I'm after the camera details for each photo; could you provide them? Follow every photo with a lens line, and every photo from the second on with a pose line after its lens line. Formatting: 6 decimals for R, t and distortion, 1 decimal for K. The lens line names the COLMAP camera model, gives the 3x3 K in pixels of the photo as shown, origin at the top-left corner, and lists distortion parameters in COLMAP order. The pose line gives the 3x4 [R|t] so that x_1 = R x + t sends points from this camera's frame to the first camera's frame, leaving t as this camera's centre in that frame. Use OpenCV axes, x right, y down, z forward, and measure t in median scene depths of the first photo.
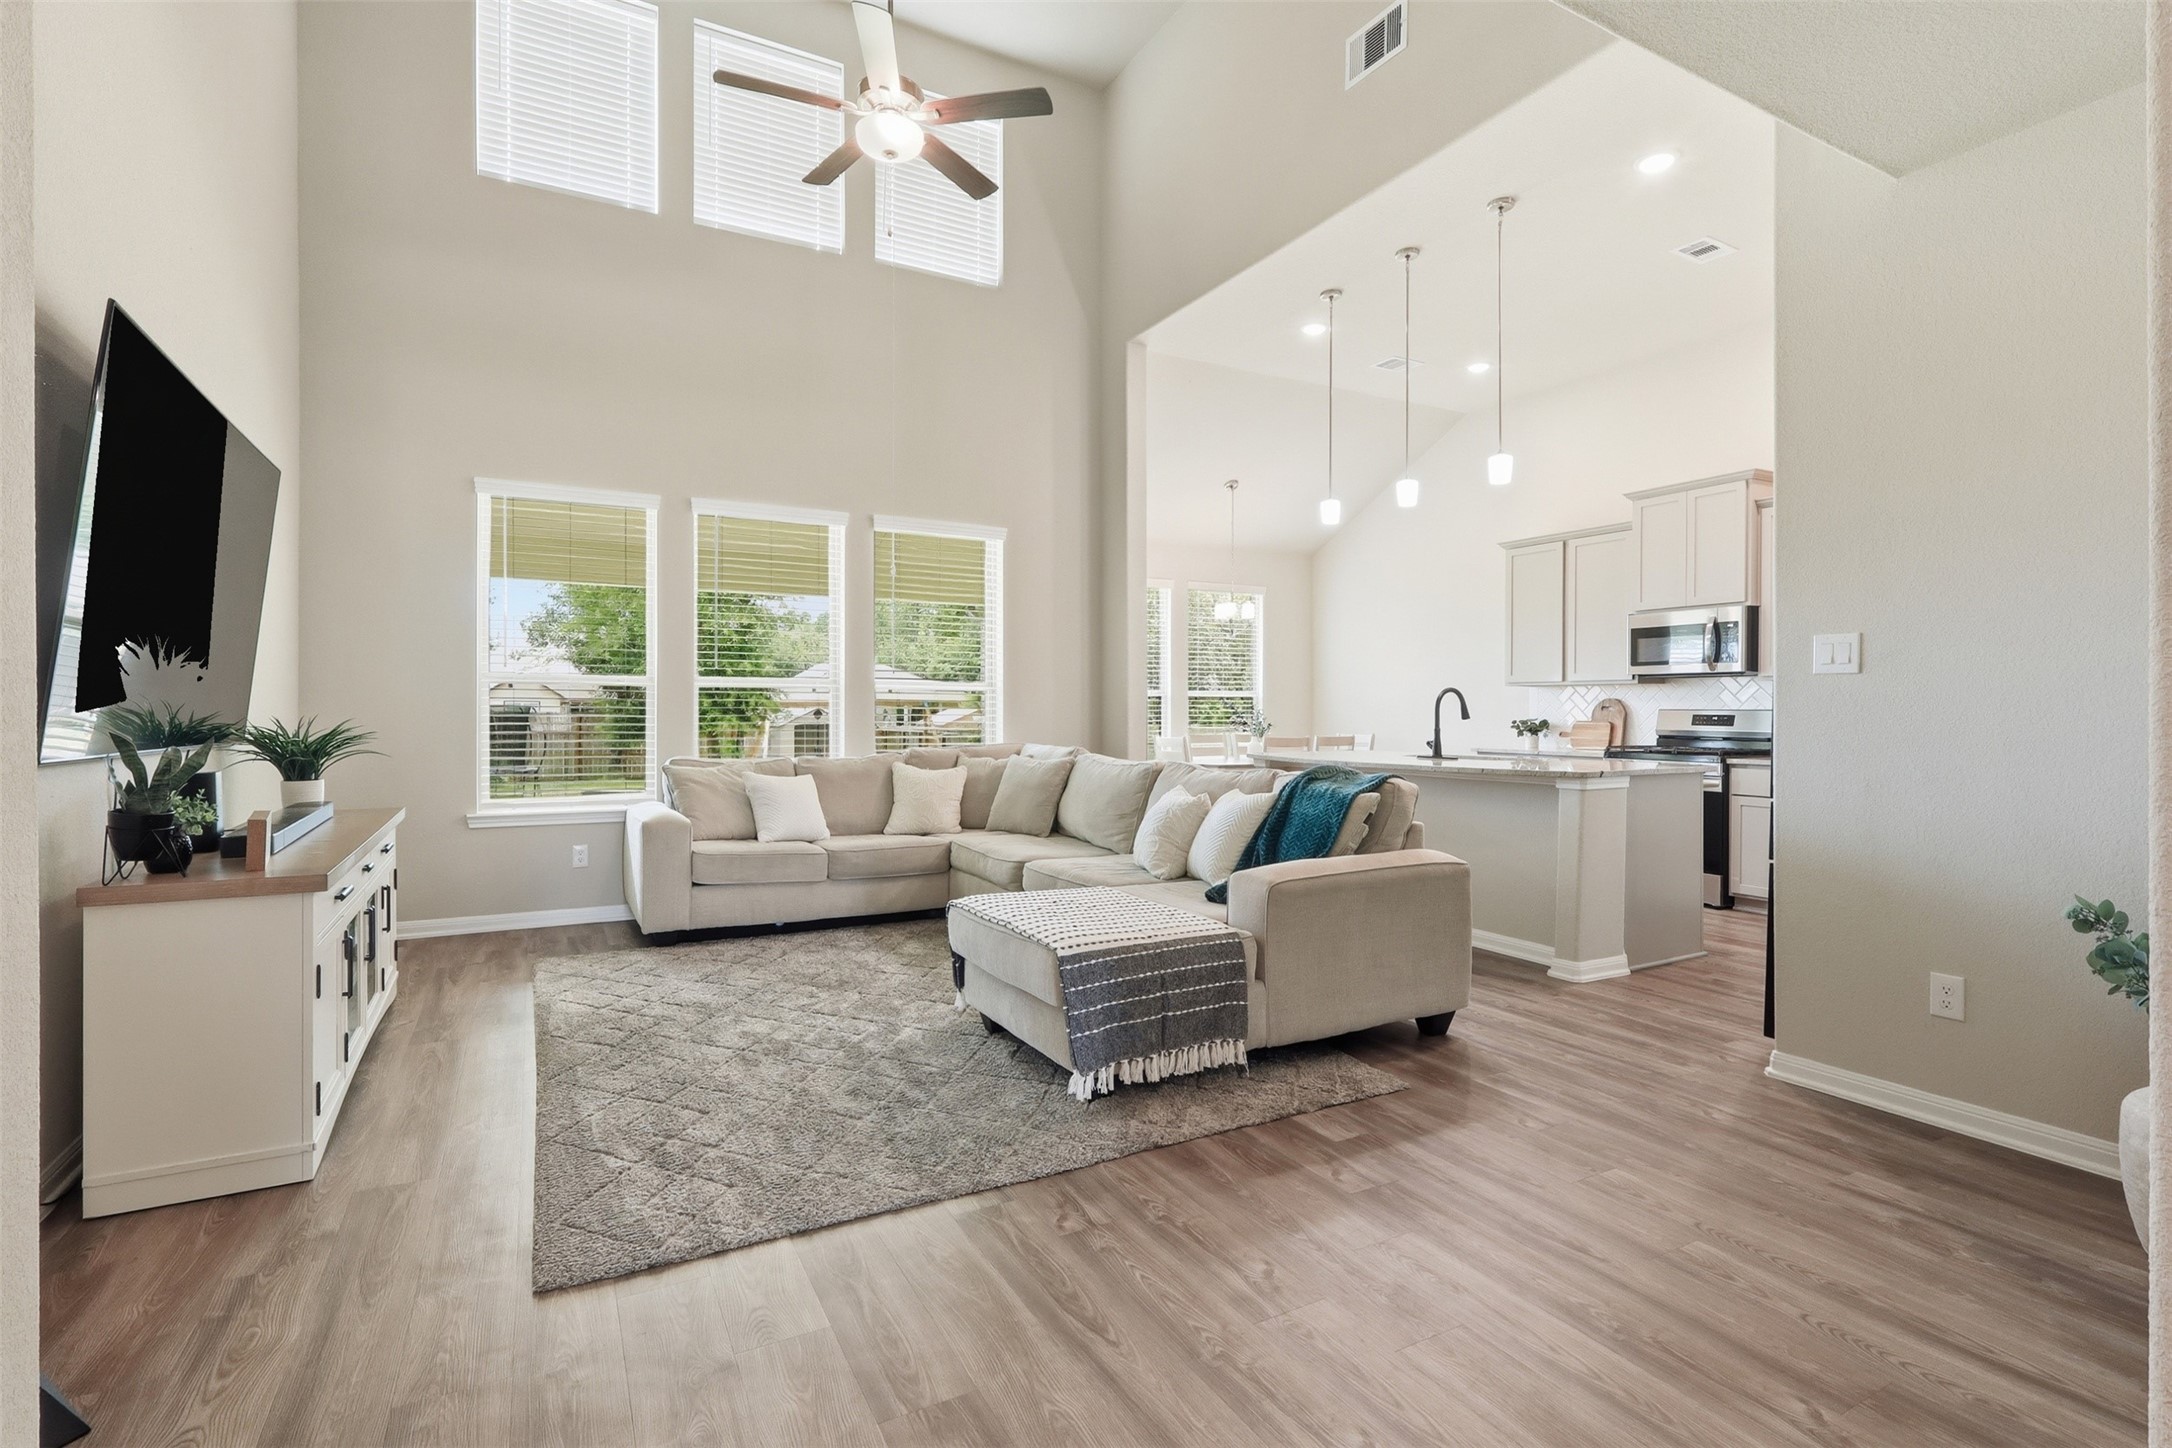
lens RADIAL K [[1022.7, 0, 1086.0], [0, 1022.7, 724.0], [0, 0, 1]] dist [0.001178, 0.000249]
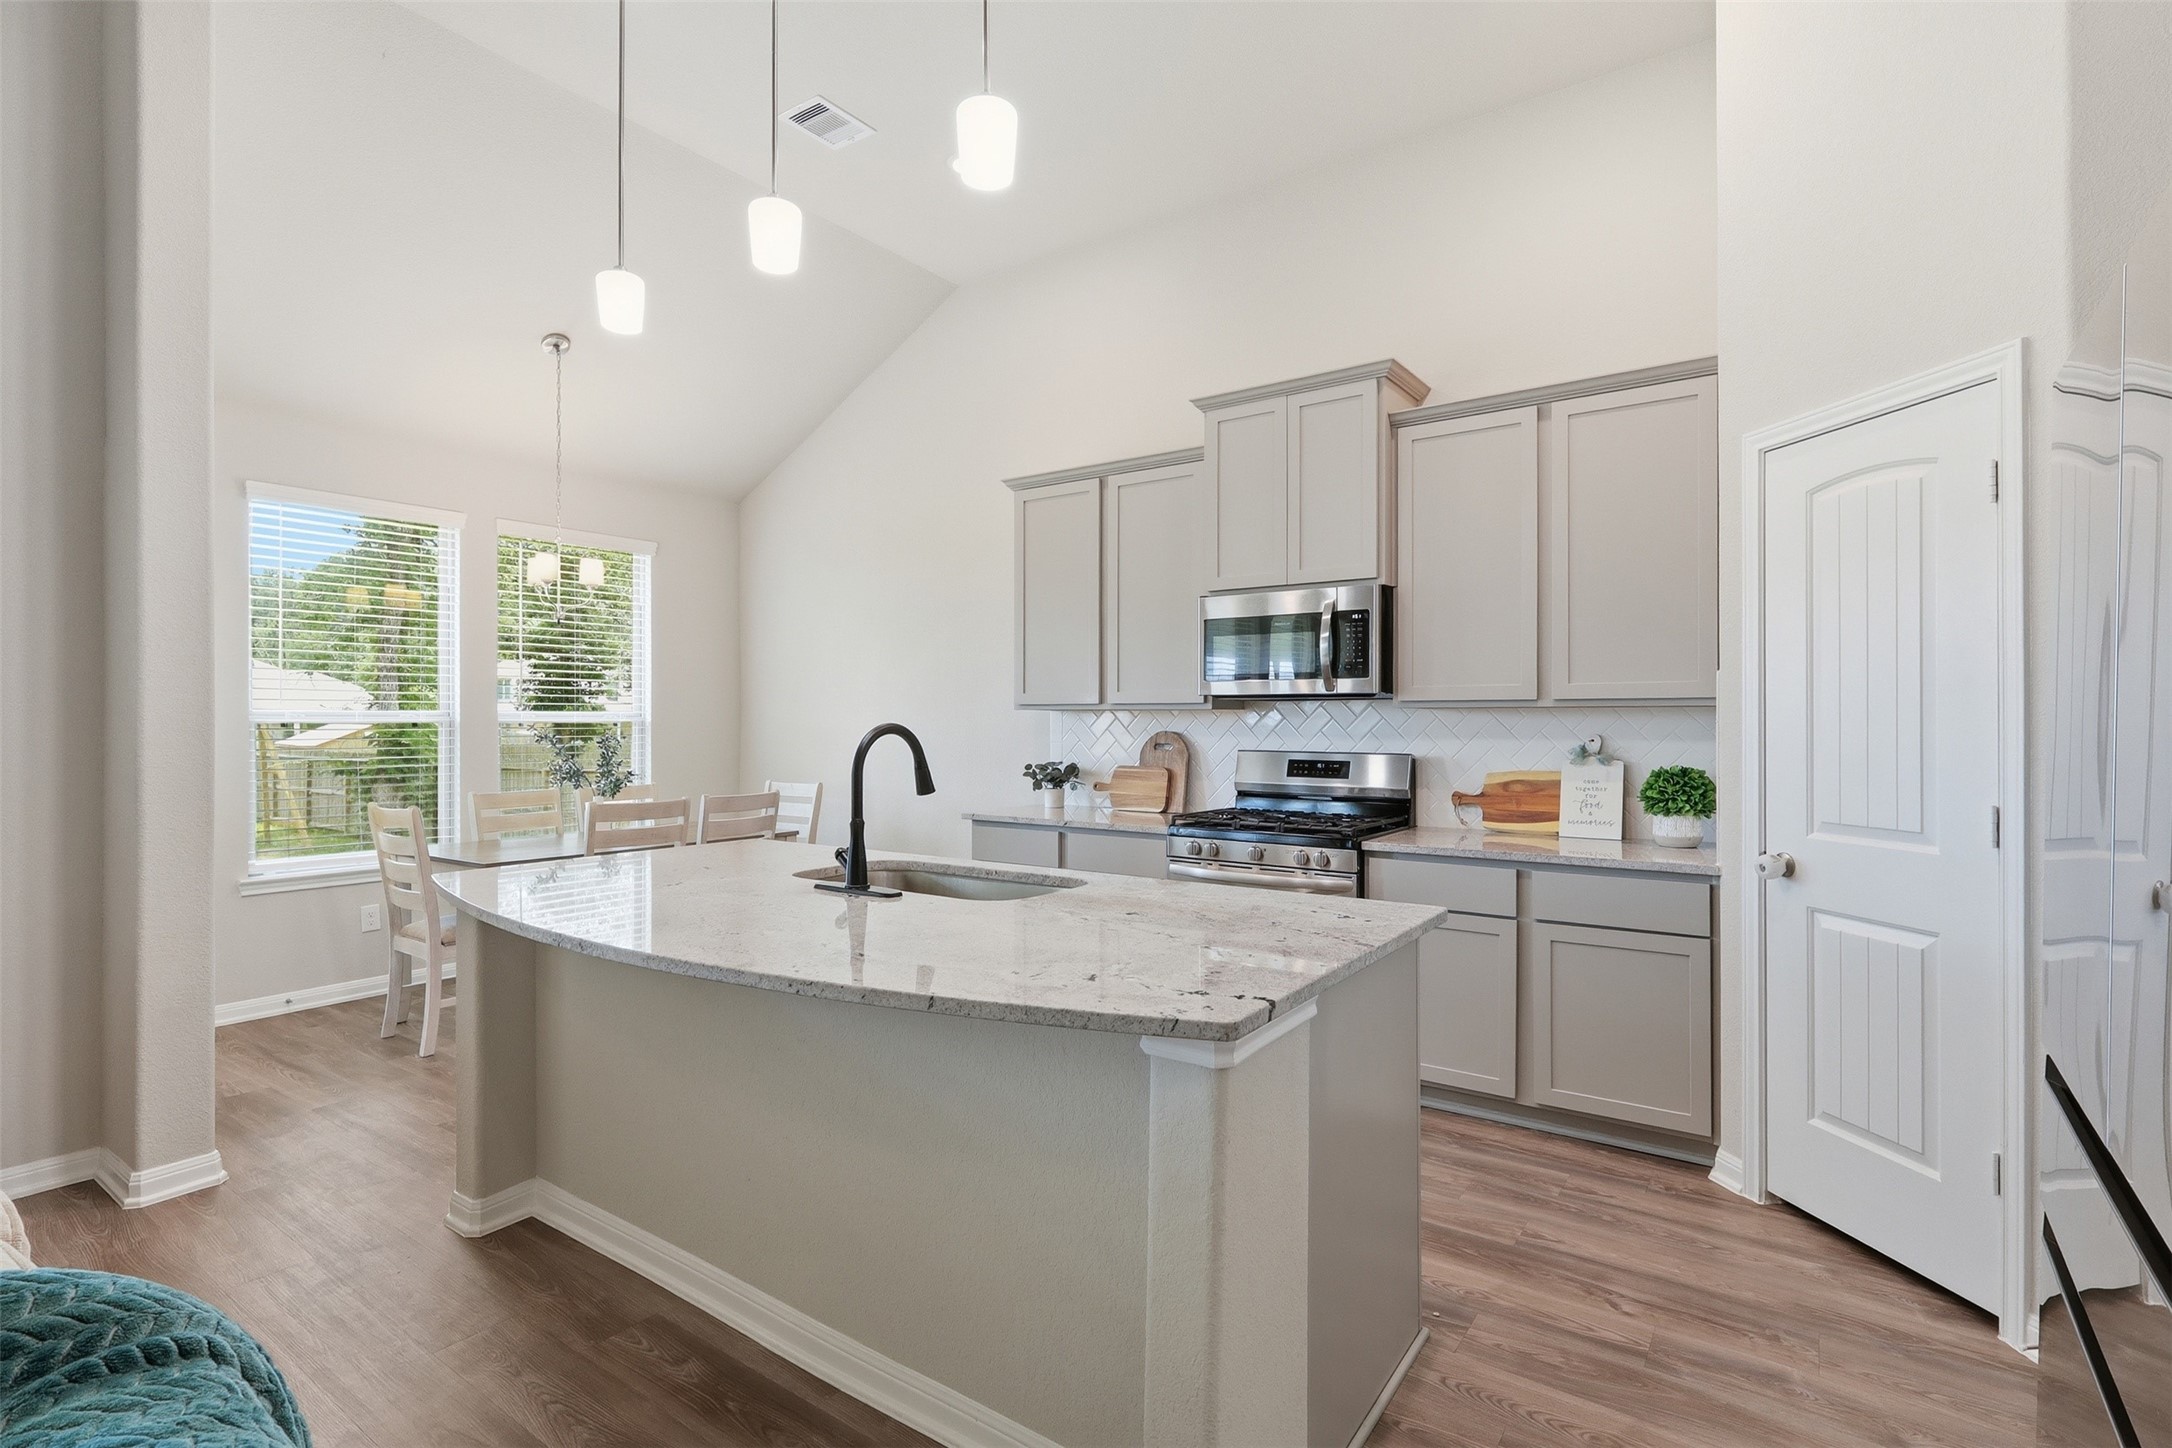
lens RADIAL K [[1022.7, 0, 1086.0], [0, 1022.7, 724.0], [0, 0, 1]] dist [0.001178, 0.000249]
pose [[0.900100, -0.000099, 0.435683, 0.205640], [0.004510, 0.999949, -0.009090, -0.026155], [-0.435660, 0.010147, 0.900054, 0.487284]]
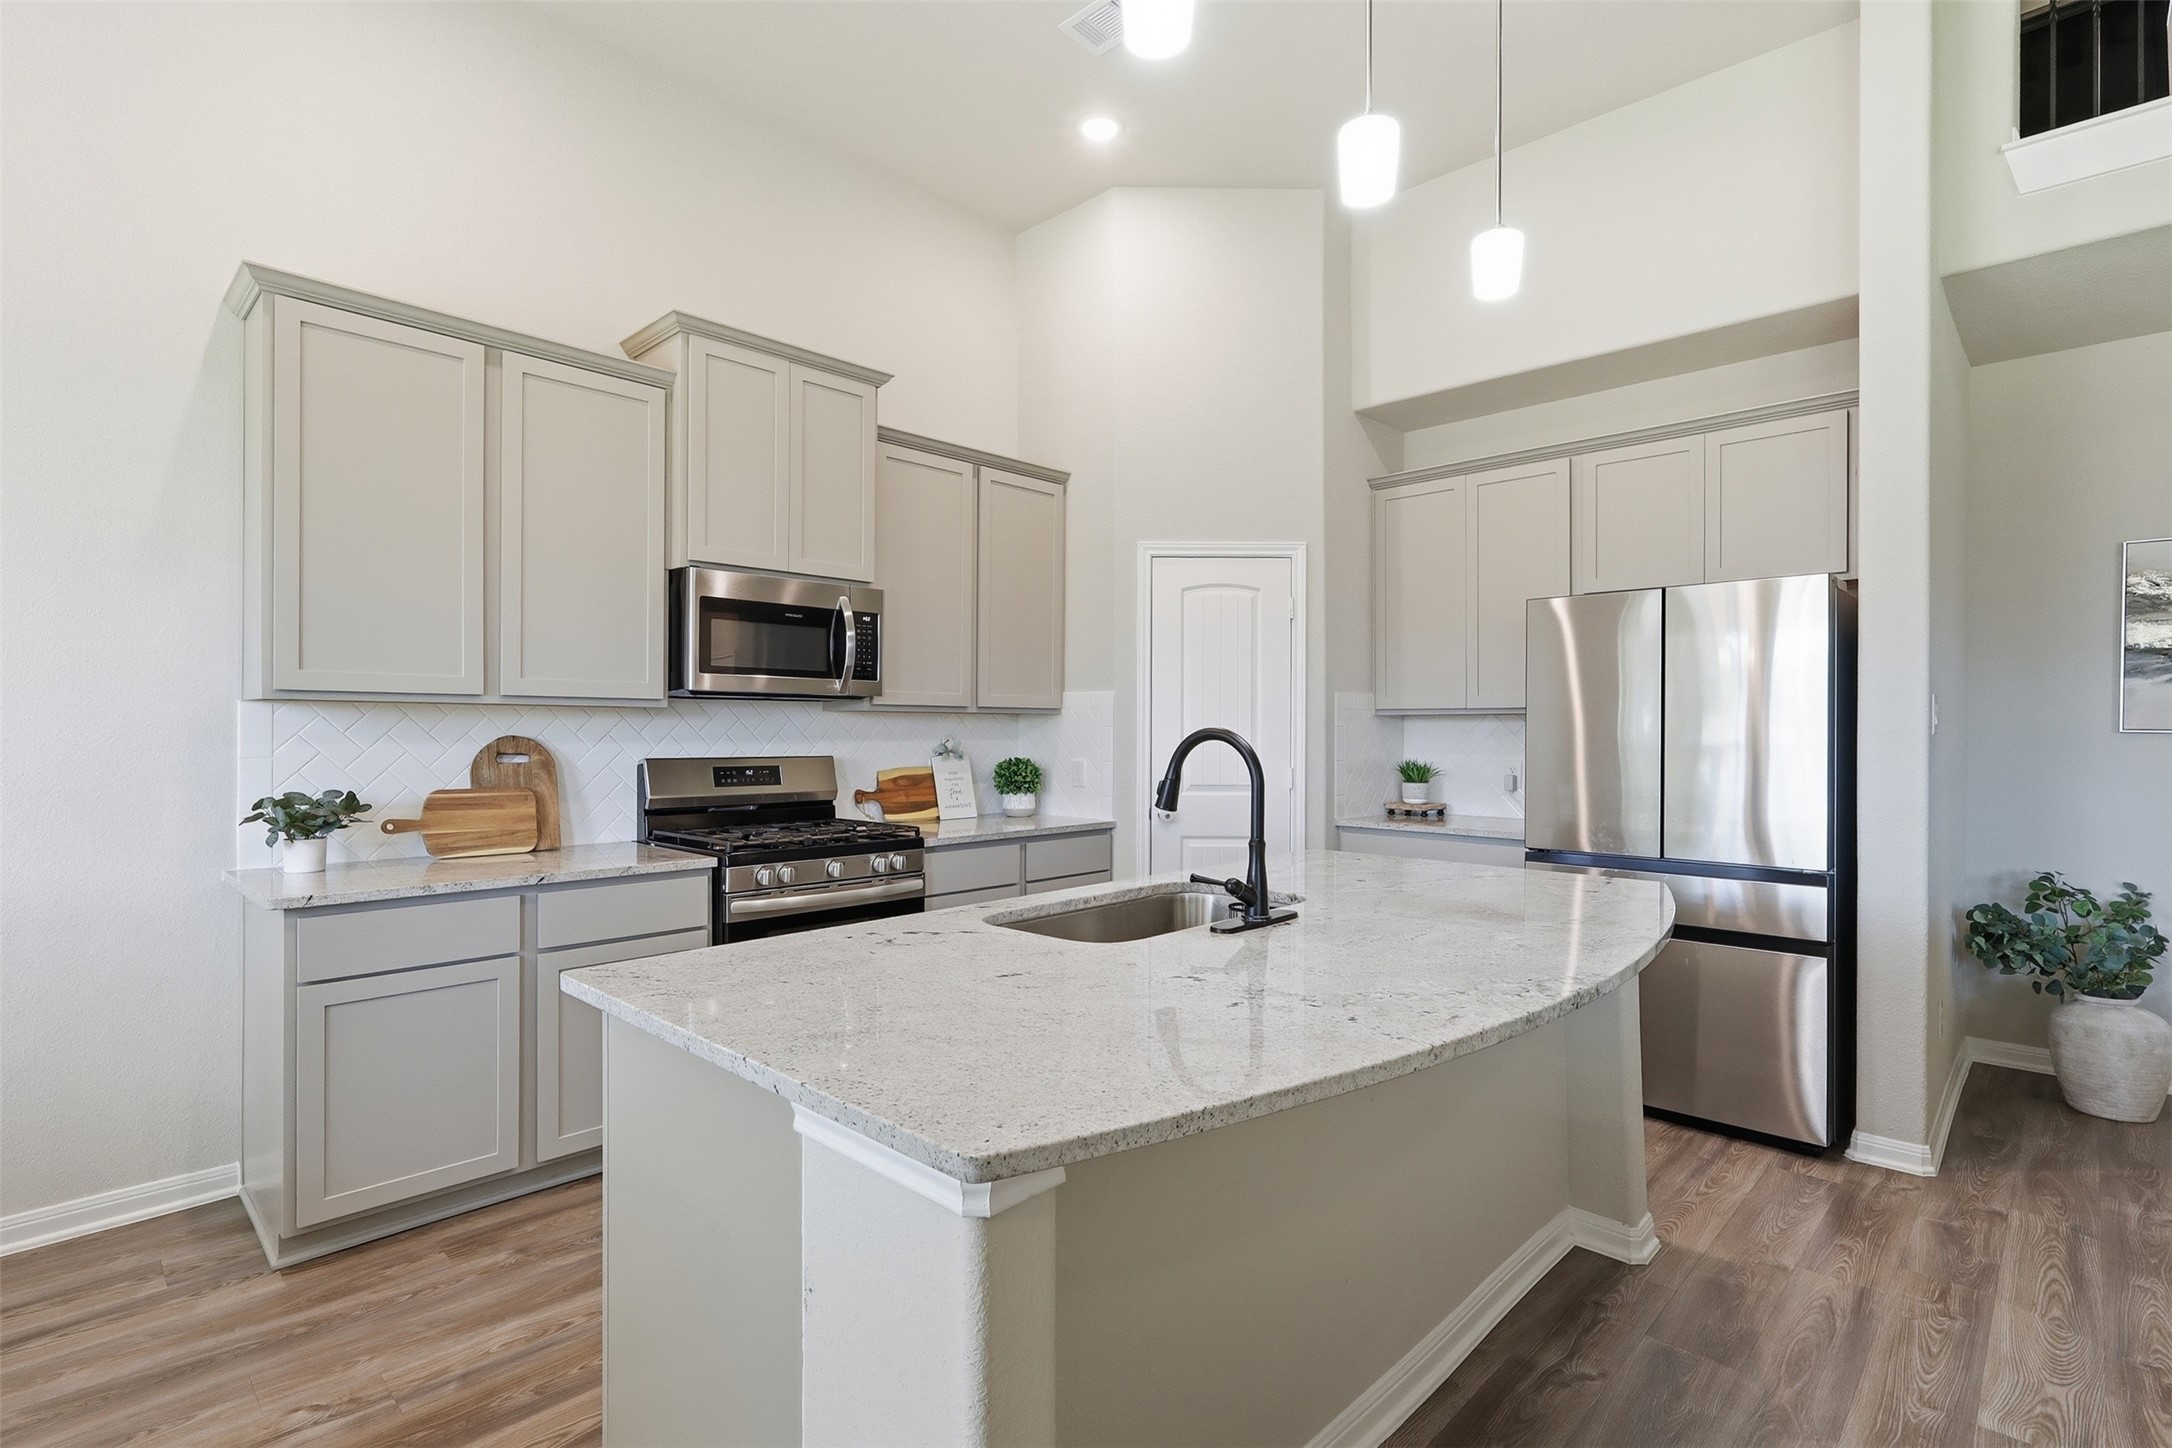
lens RADIAL K [[1042.1, 0, 1093.2], [0, 1042.1, 726.5], [0, 0, 1]] dist [0.008171, 0.000592]
pose [[-0.303582, -0.005076, 0.952792, 0.001168], [0.003882, 0.999971, 0.006564, -0.033914], [-0.952798, 0.005692, -0.303553, 0.983772]]
